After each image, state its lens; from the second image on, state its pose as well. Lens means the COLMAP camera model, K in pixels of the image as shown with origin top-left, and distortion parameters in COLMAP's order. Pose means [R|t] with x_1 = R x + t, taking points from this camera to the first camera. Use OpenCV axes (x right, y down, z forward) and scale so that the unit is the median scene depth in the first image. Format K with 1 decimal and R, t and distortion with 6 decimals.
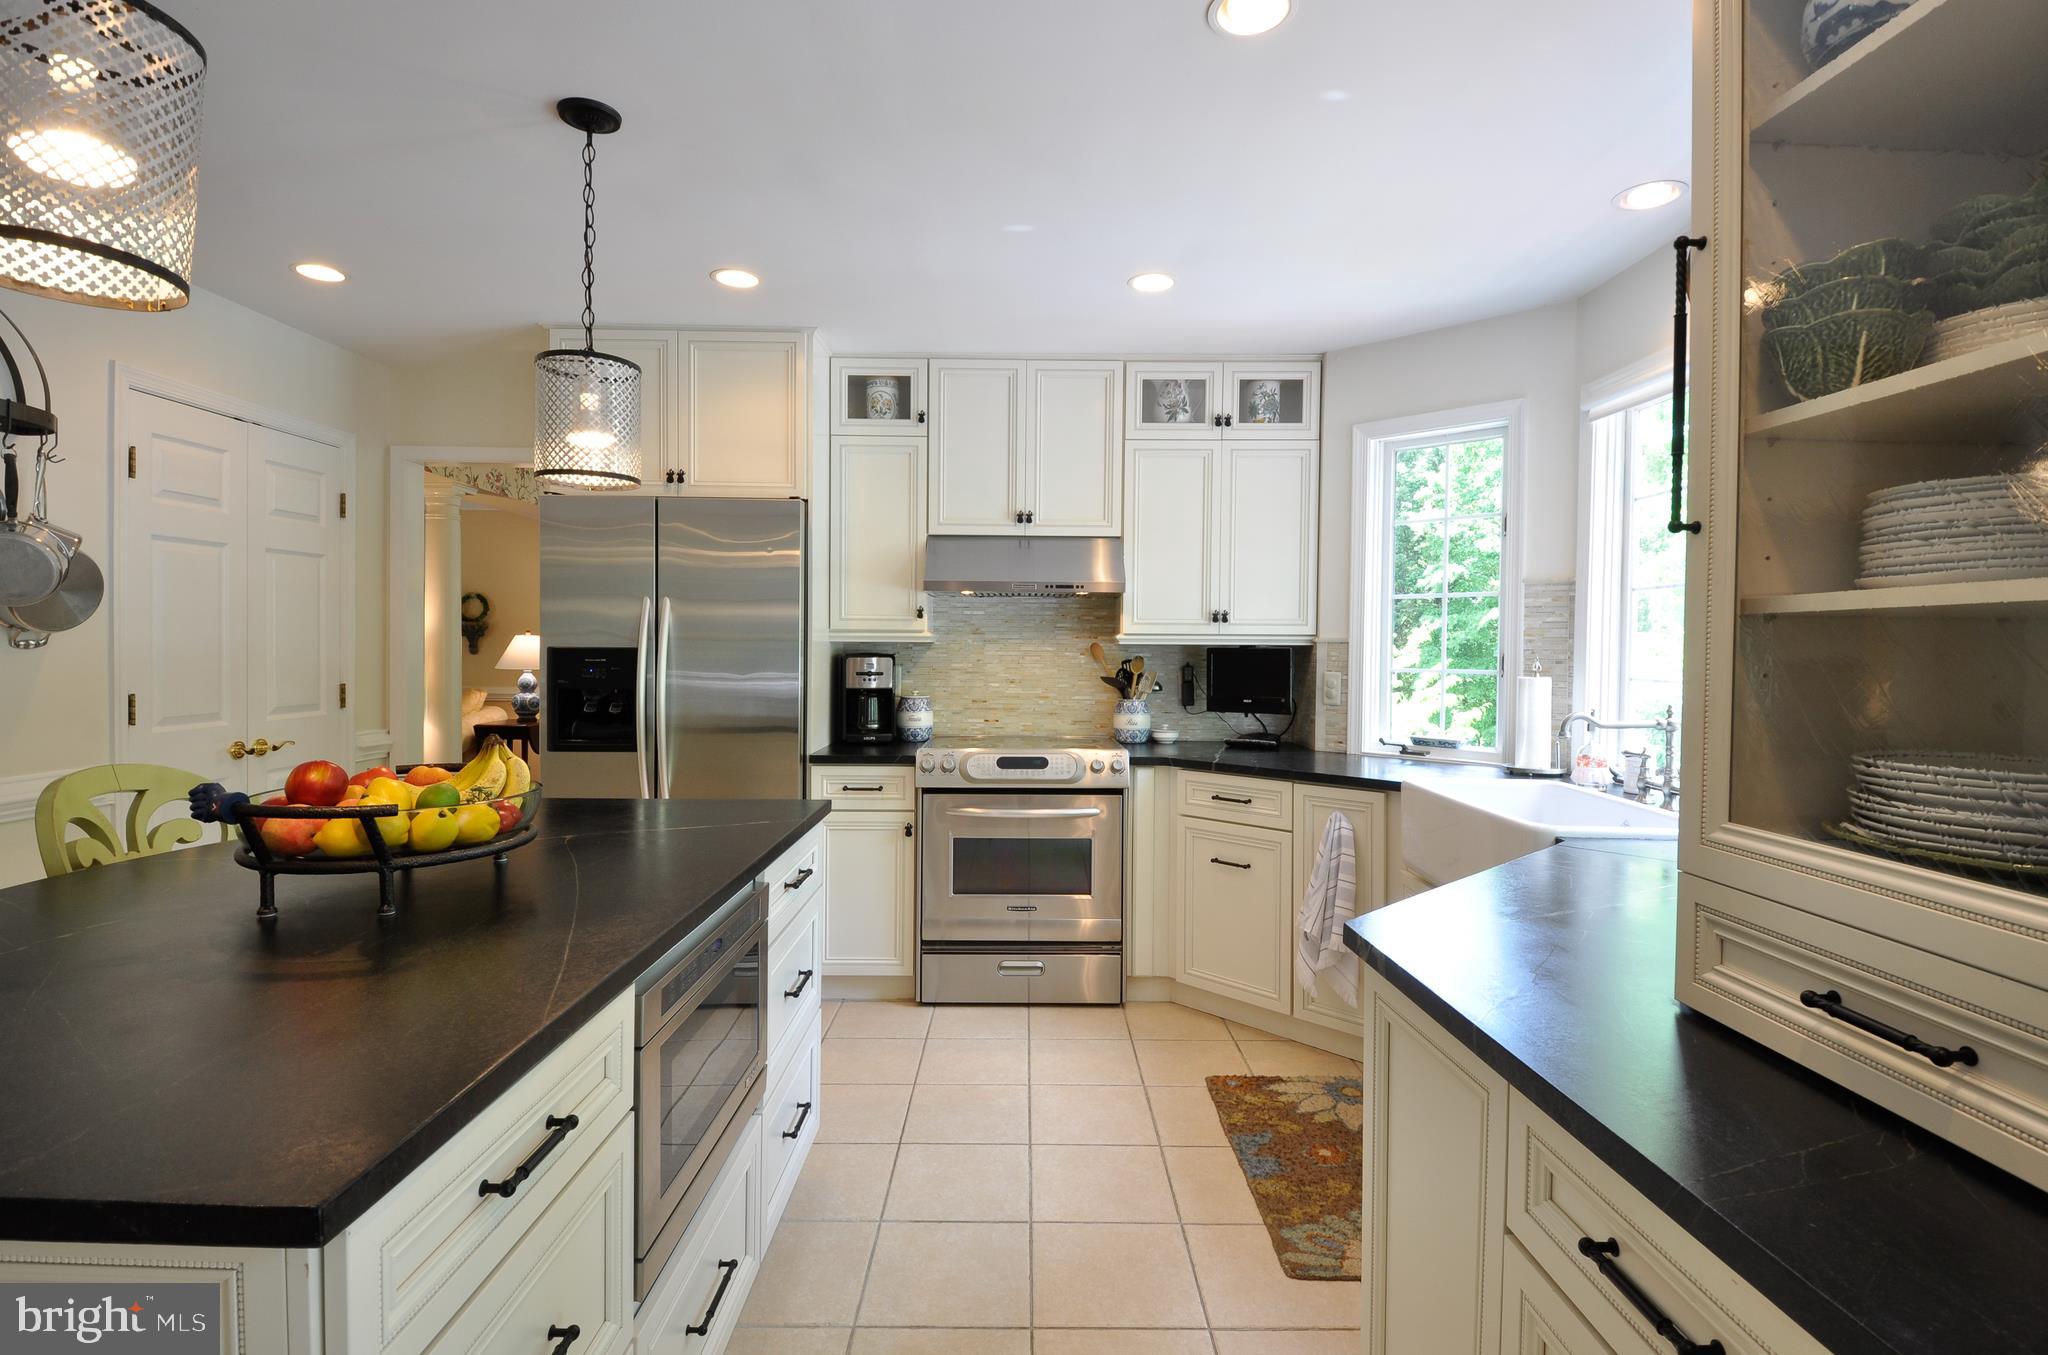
lens RADIAL K [[958.3, 0, 1012.1], [0, 958.3, 663.0], [0, 0, 1]] dist [0.045842, -0.029868]
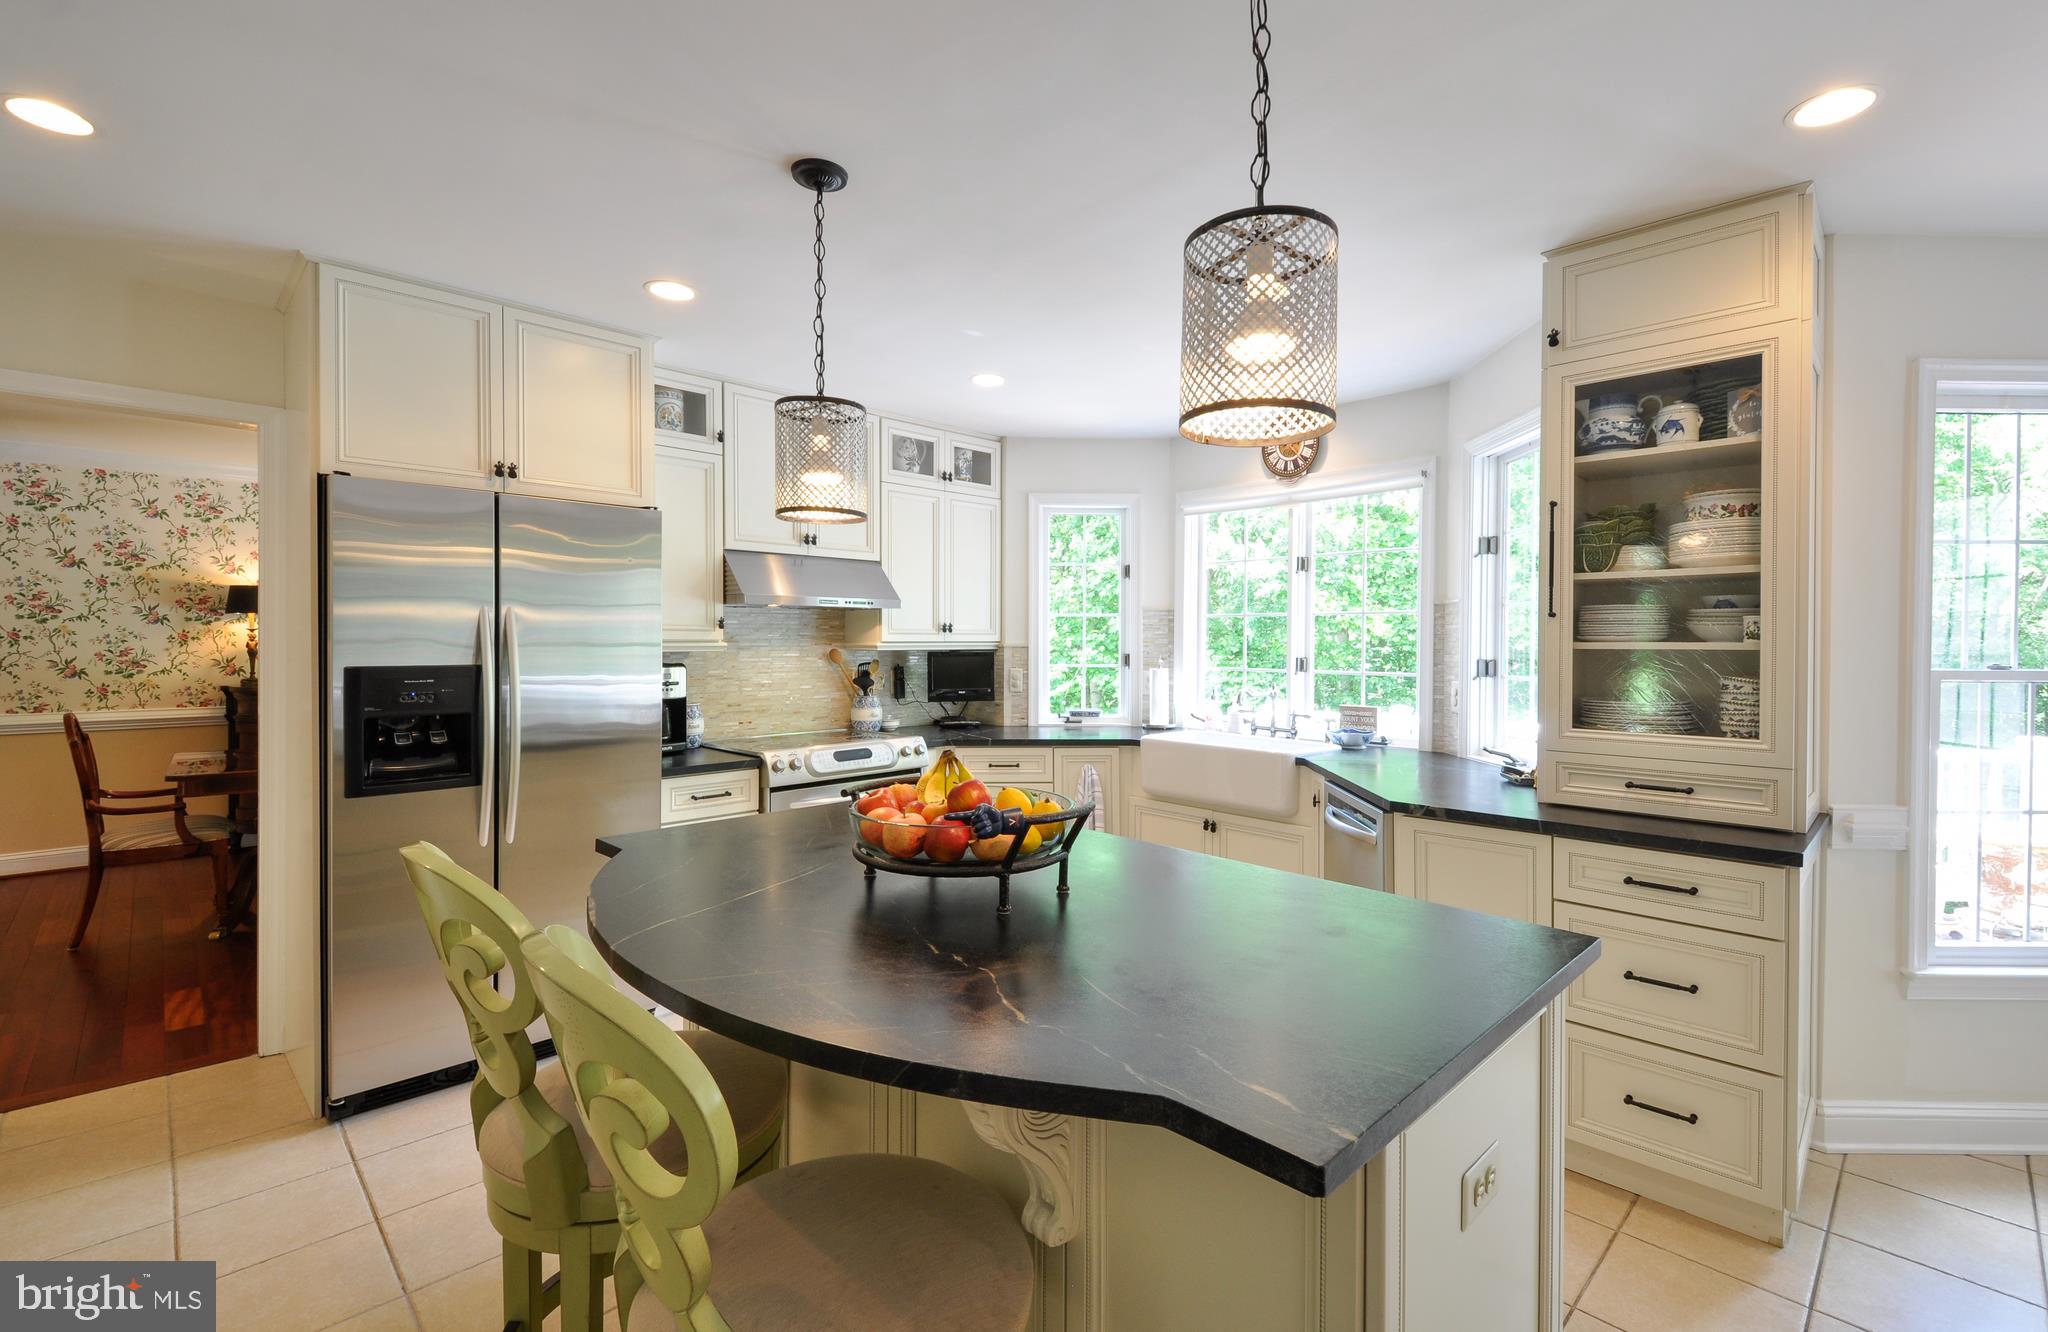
lens RADIAL K [[893.1, 0, 1029.4], [0, 893.1, 649.9], [0, 0, 1]] dist [0.023800, -0.000538]
pose [[0.708932, -0.015051, 0.705117, -0.562837], [0.017615, 0.999838, 0.003632, -0.021638], [-0.705057, 0.009846, 0.709082, 0.074514]]
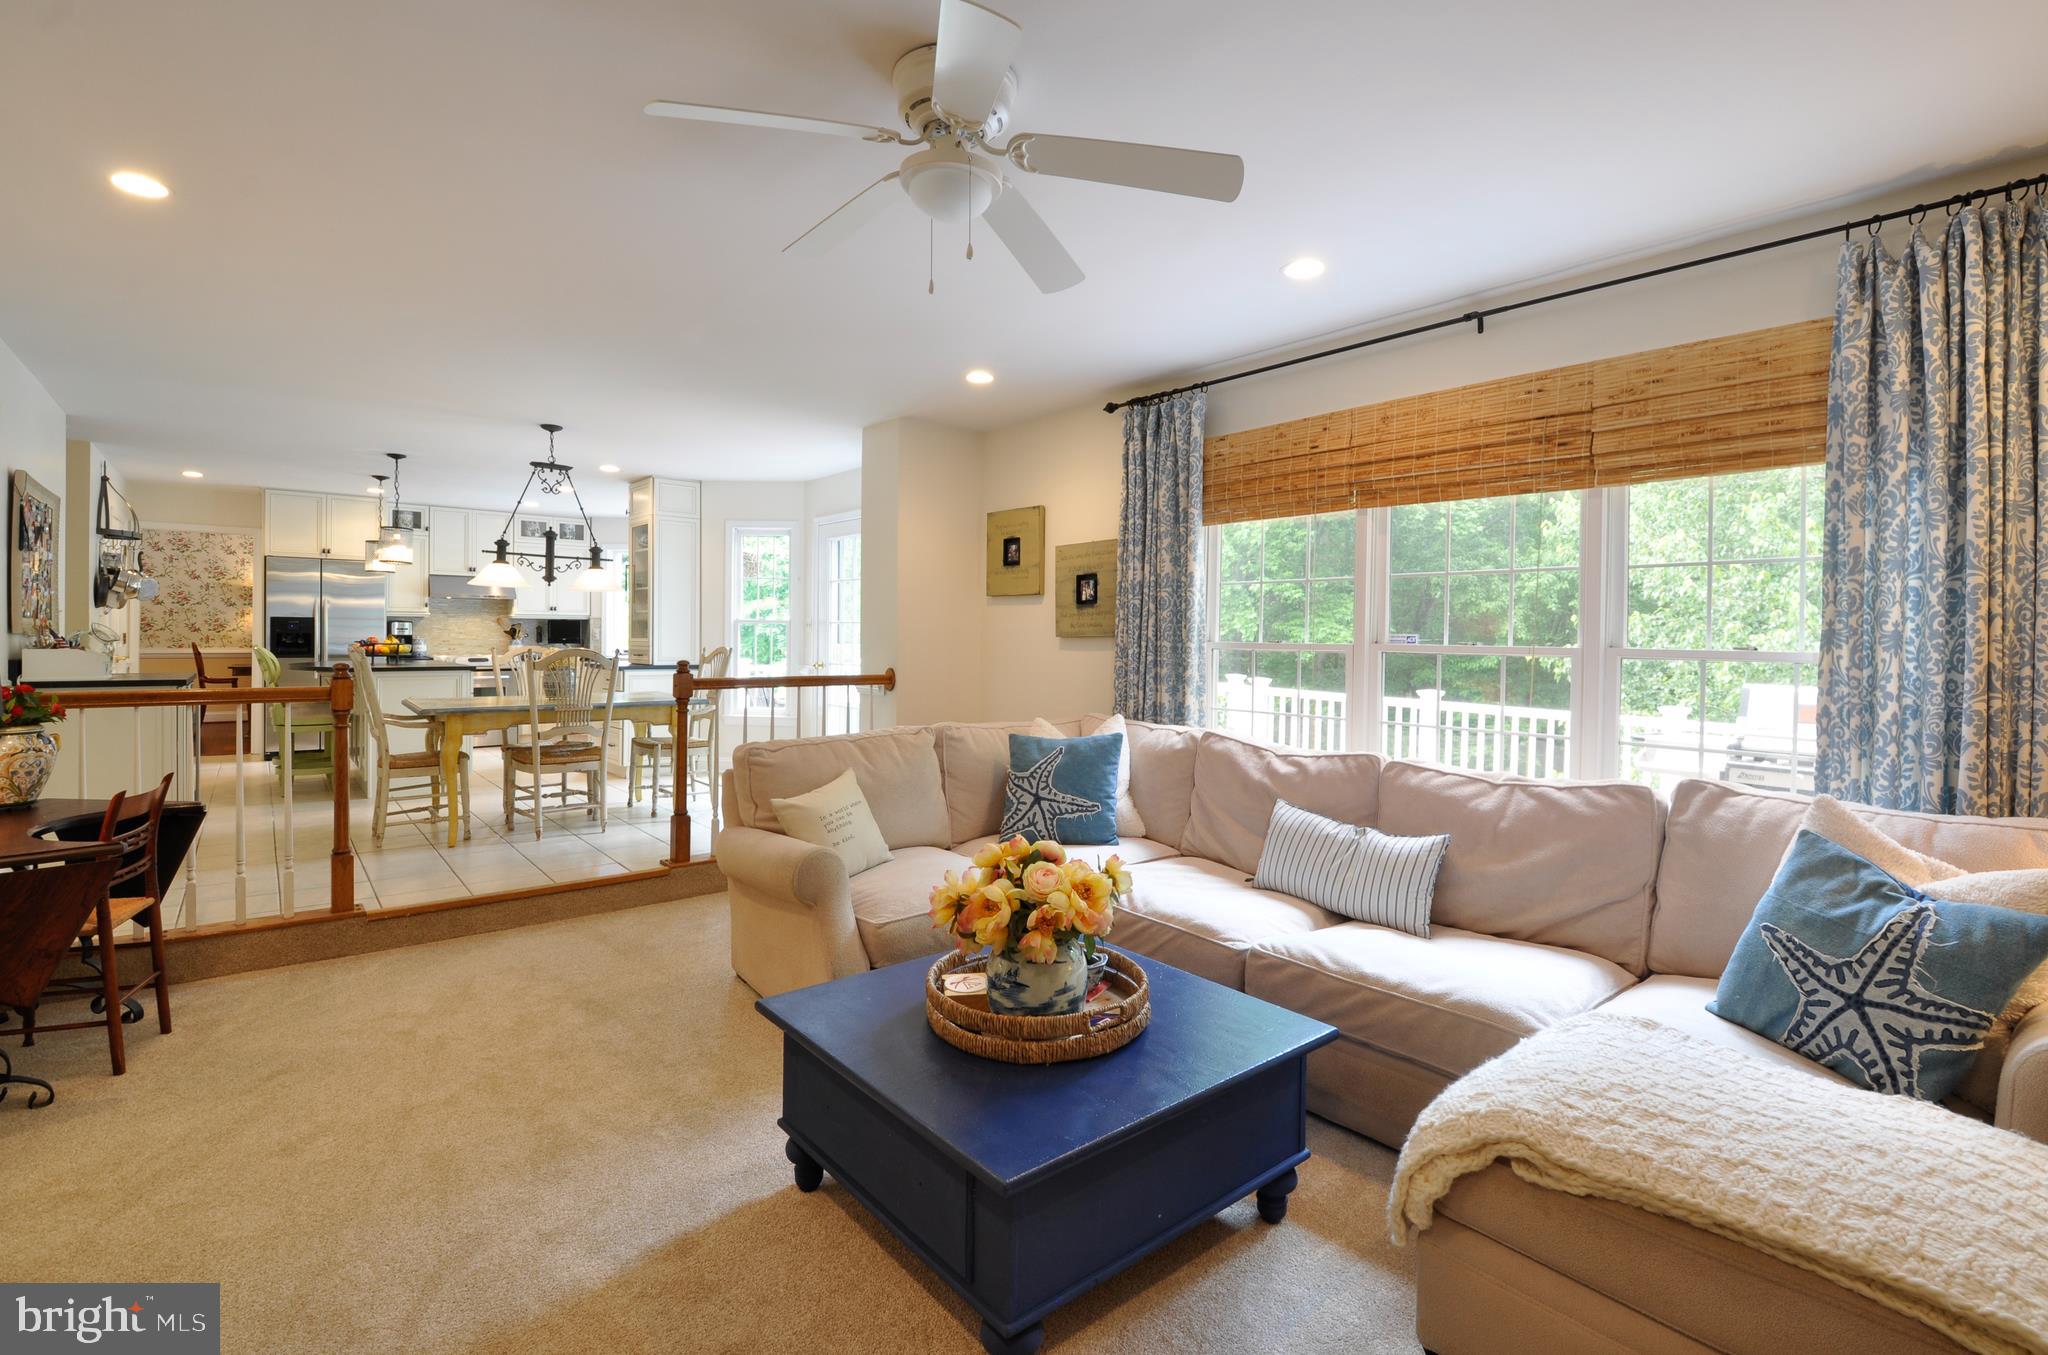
lens RADIAL K [[913.2, 0, 1020.8], [0, 913.2, 654.1], [0, 0, 1]] dist [-0.000220, -0.012106]
pose [[0.756402, -0.009247, 0.654041, -0.505039], [0.006791, 0.999957, 0.006283, 0.077431], [-0.654071, -0.000311, 0.756433, -1.951359]]
